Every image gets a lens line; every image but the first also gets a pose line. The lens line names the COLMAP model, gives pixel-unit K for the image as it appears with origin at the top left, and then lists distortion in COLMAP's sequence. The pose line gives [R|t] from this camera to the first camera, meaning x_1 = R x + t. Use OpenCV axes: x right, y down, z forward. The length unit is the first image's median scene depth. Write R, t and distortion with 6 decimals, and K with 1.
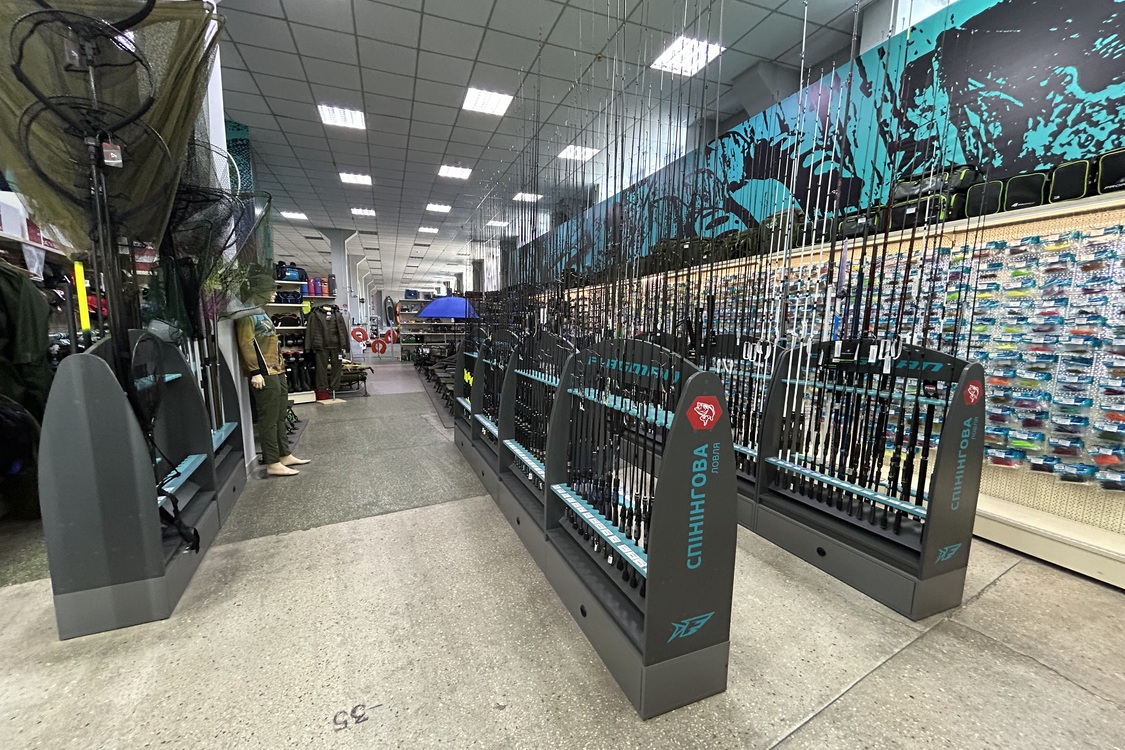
lens RADIAL K [[449.7, 0, 562.2], [0, 449.7, 375.4], [0, 0, 1]] dist [0.002913, -0.002287]
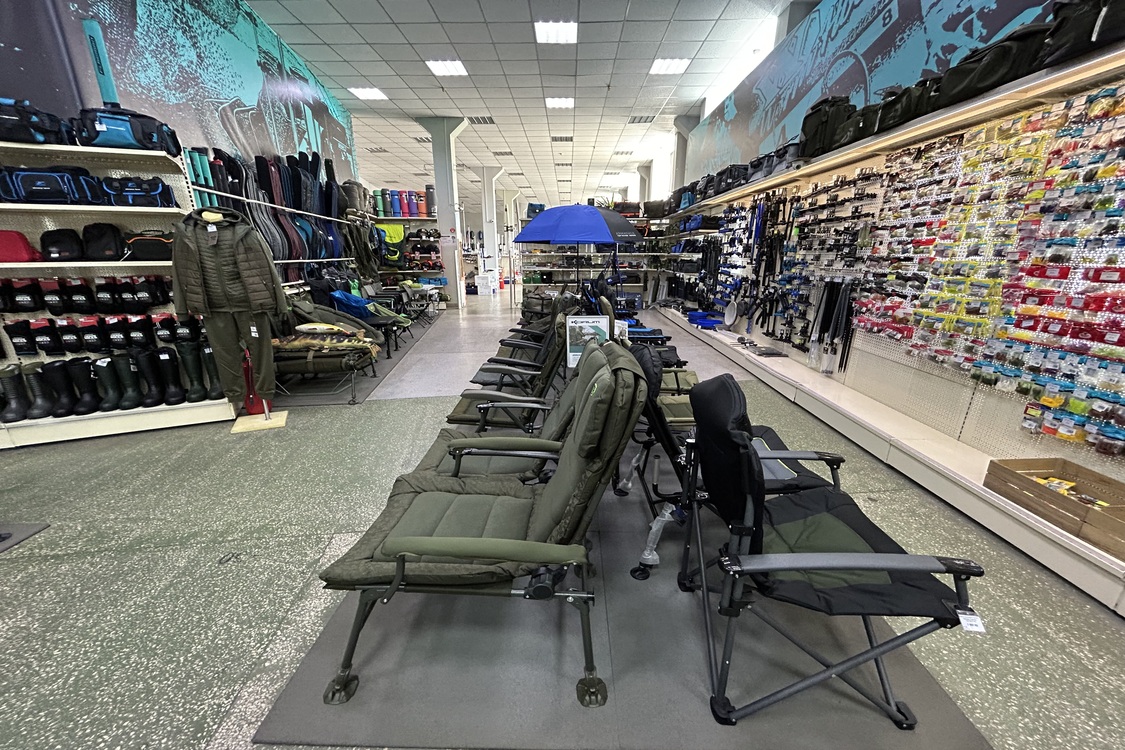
lens RADIAL K [[449.7, 0, 558.1], [0, 449.7, 377.3], [0, 0, 1]] dist [0.002913, -0.002287]
pose [[0.922340, 0.093292, -0.374946, -0.026708], [-0.036232, 0.987020, 0.156456, -0.041569], [0.384676, -0.130721, 0.913749, 0.386229]]
